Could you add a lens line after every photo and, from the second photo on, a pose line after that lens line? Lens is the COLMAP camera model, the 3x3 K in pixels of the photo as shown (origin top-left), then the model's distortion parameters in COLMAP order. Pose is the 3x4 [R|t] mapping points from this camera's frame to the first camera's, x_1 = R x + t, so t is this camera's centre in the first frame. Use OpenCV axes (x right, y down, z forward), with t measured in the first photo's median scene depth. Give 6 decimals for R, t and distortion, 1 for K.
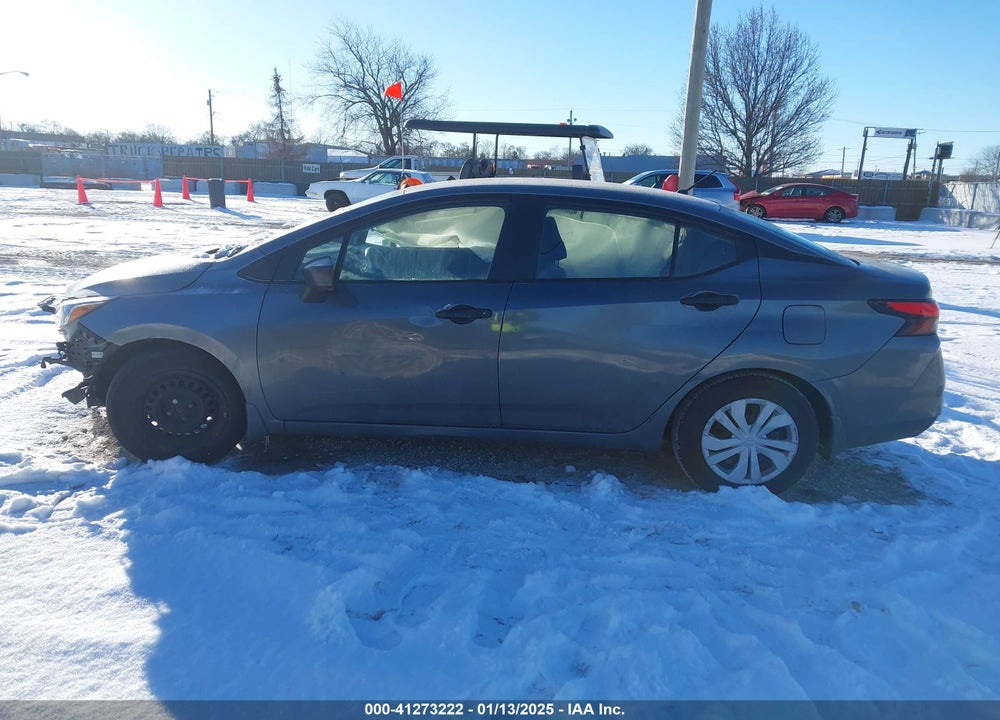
lens RADIAL K [[791.0, 0, 500.0], [0, 791.0, 360.0], [0, 0, 1]] dist [0.003740, 0.005127]
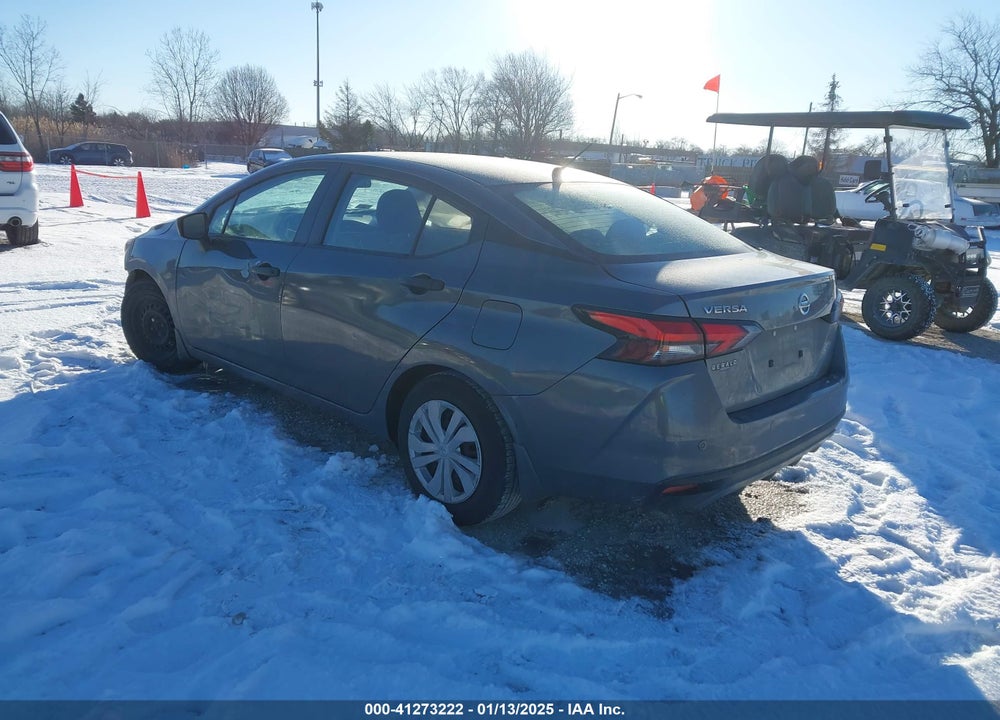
lens RADIAL K [[774.6, 0, 490.5], [0, 774.6, 371.4], [0, 0, 1]] dist [0.036616, -0.007411]
pose [[0.758937, 0.175052, -0.627194, 0.862235], [-0.174399, 0.982643, 0.063228, -0.045177], [0.627376, 0.061396, 0.776293, 0.366548]]
